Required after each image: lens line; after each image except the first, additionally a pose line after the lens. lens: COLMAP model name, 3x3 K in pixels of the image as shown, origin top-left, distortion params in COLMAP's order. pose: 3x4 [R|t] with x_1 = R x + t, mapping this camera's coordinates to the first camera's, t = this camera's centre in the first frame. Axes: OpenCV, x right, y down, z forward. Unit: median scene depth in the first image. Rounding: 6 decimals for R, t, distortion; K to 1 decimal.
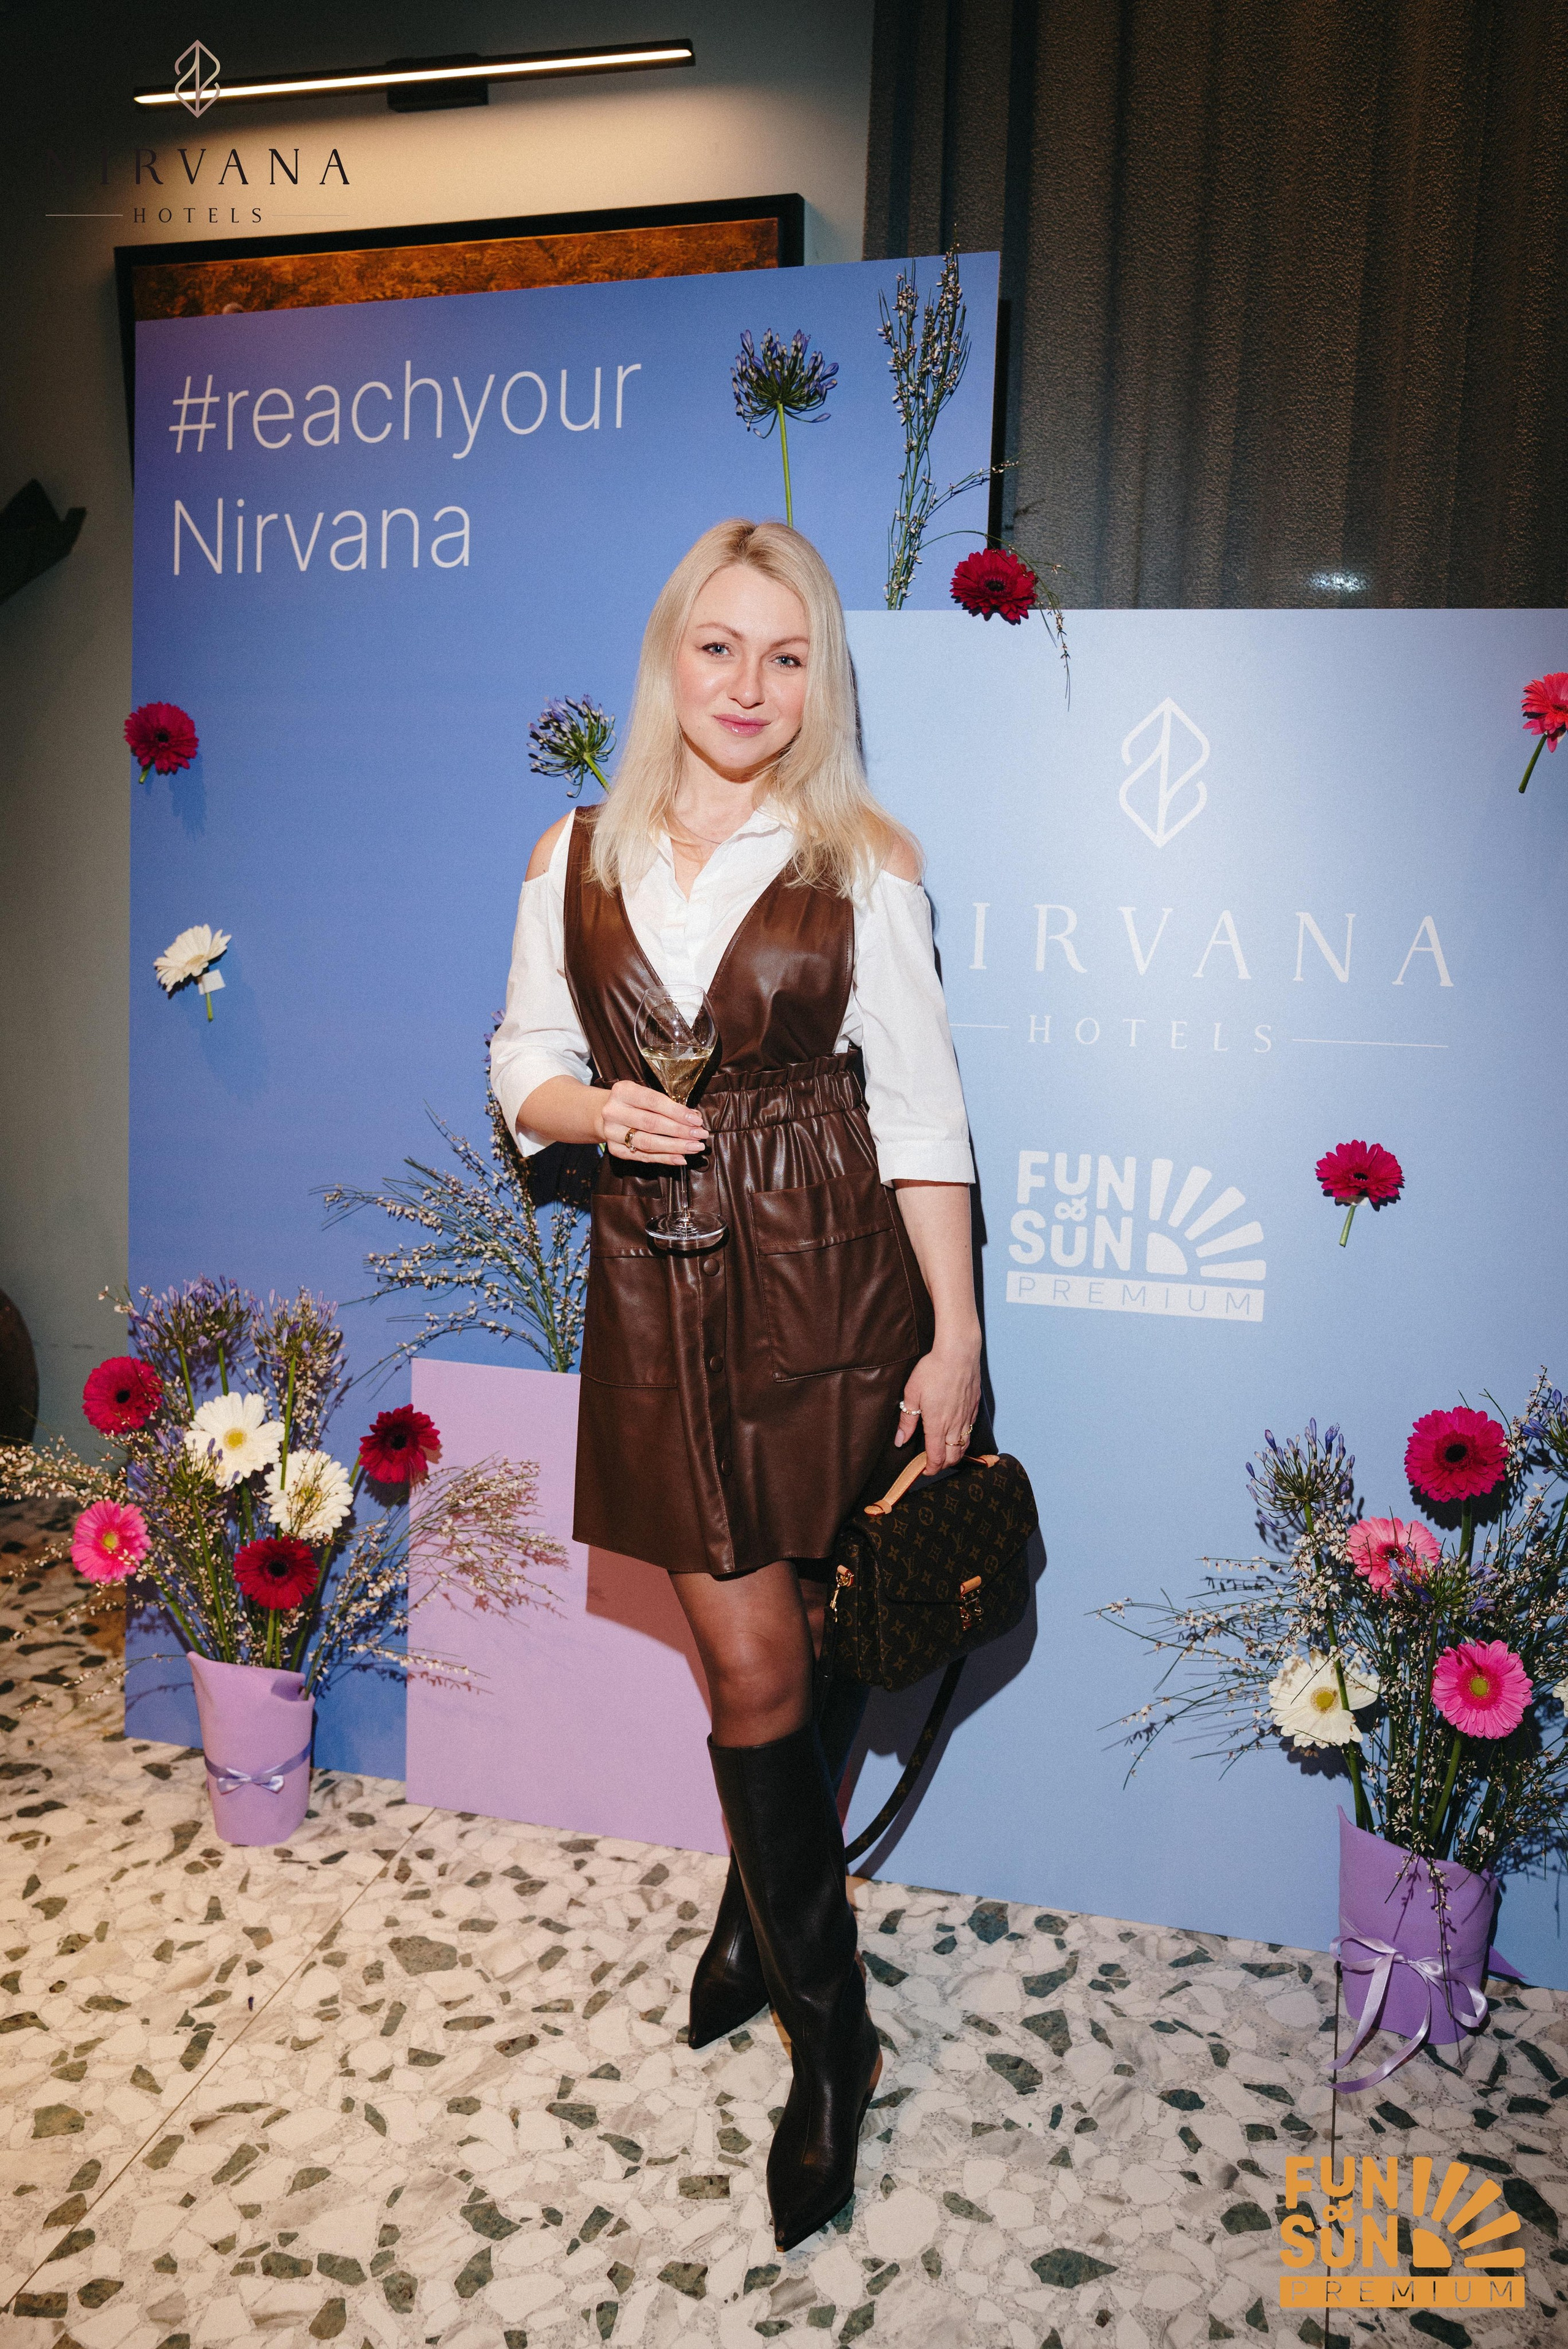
lens RADIAL K [[1886.9, 0, 784.0], [0, 1886.9, 1177.1], [0, 0, 1]] dist [0.002821, -0.006438]
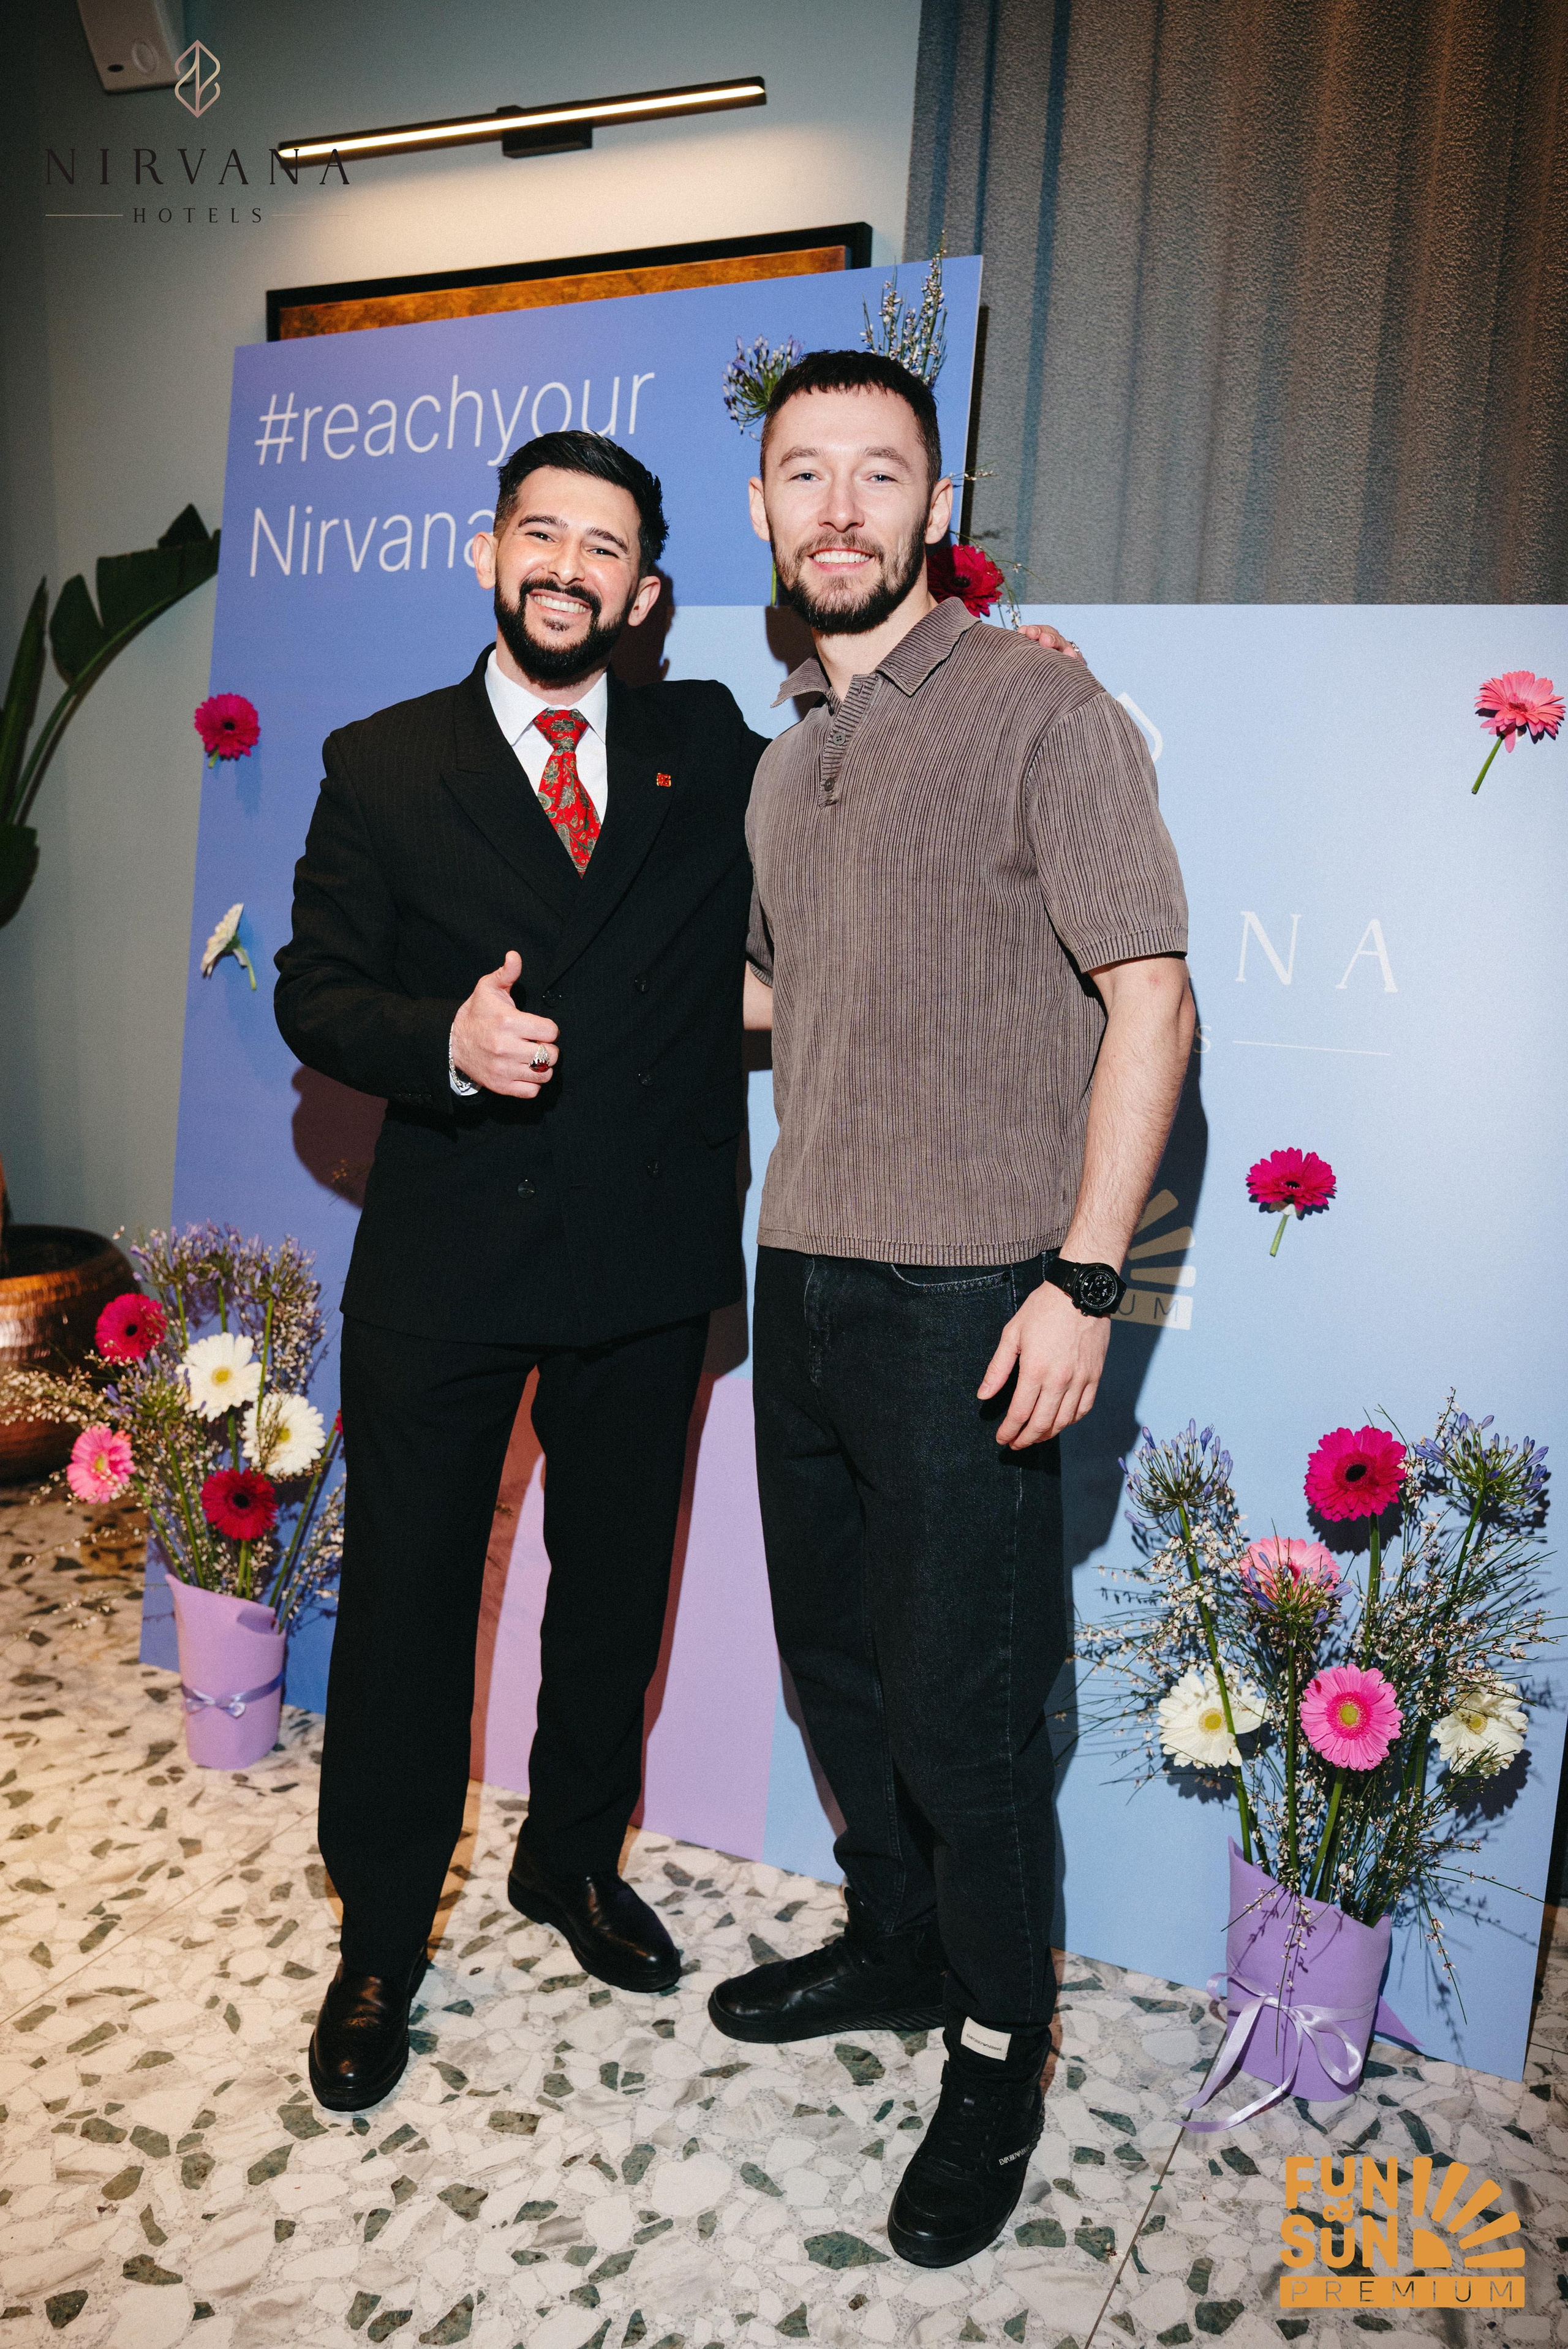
lens RADIAL K [[1887.3, 0, 778.1], [0, 1887.3, 1185.8], [0, 0, 1]] dist [0.002226, -0.004574]
pose [[0.984193, 0.063458, -0.165340, 0.199031], [-0.070060, 0.996949, -0.034401, 0.050482], [0.162652, 0.045440, 0.985637, 0.001854]]
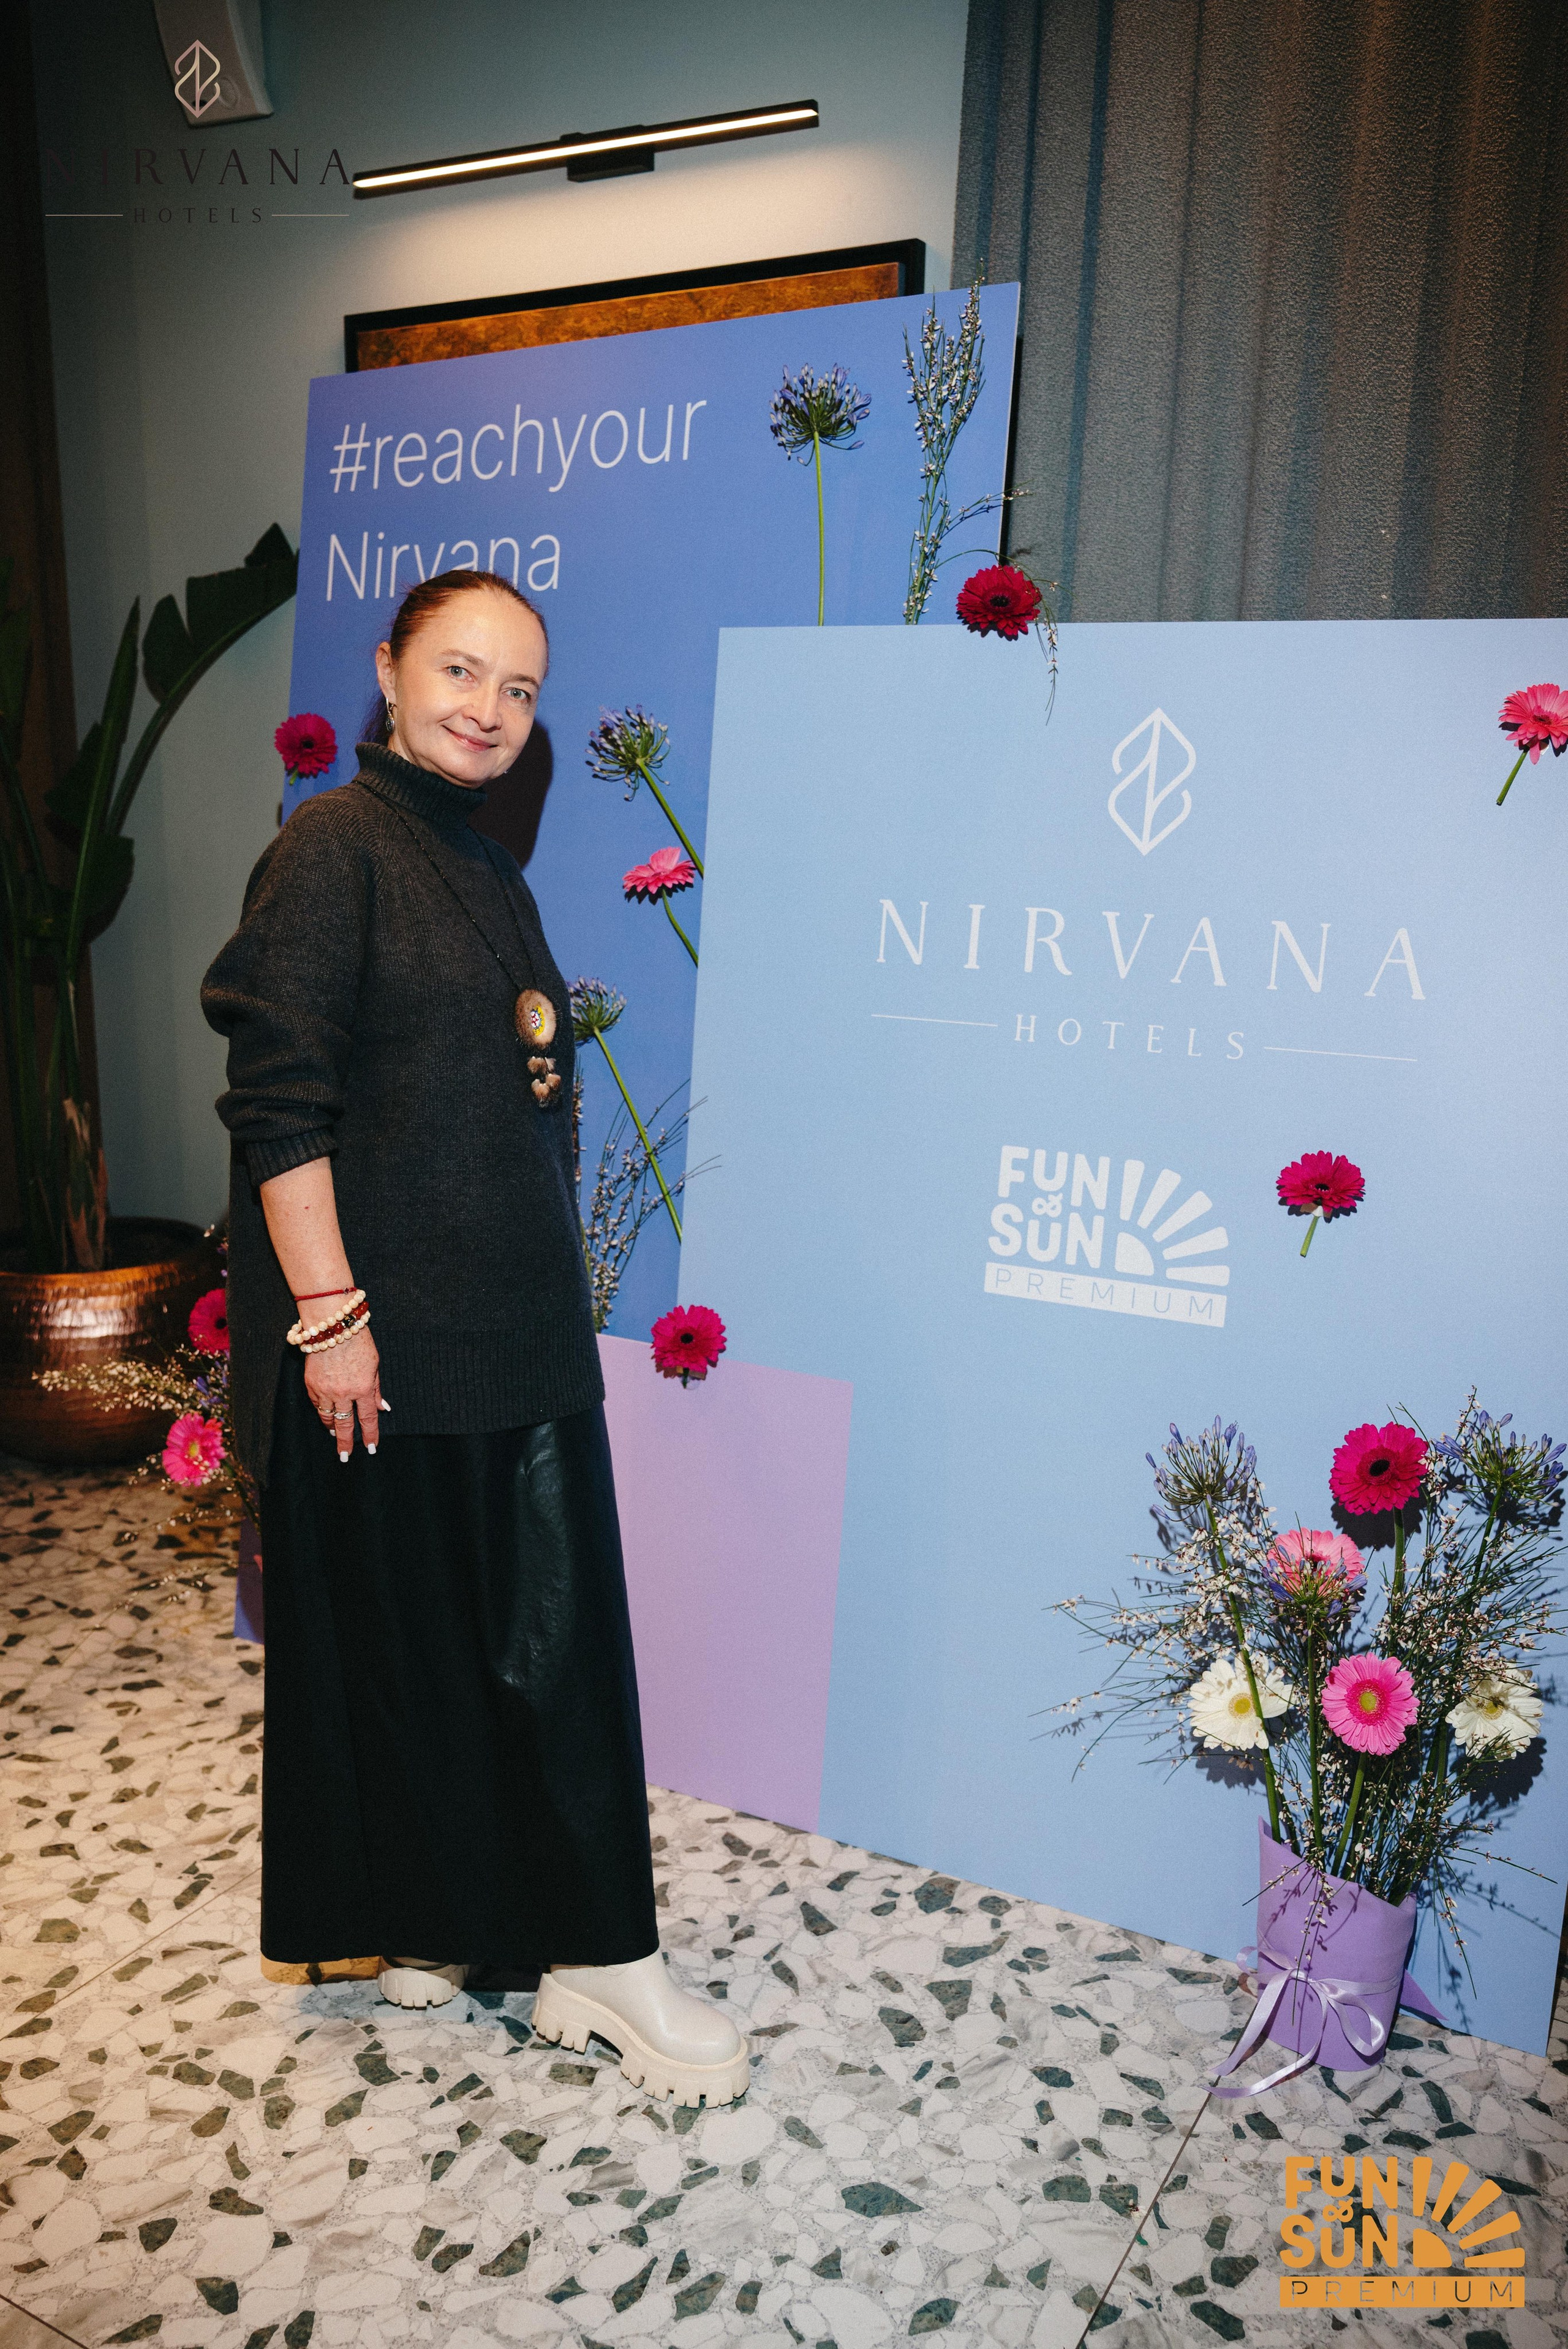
lens RADIAL K [[1885.6, 0, 779.8], [0, 1885.6, 1192.9], [0, 0, 1]] dist [0.001668, -0.003988]
pose [[0.974108, 0.062635, -0.217232, 0.234949], [-0.067054, 0.997664, -0.013021, 0.033821], [0.215909, 0.027250, 0.976033, -0.032702]]
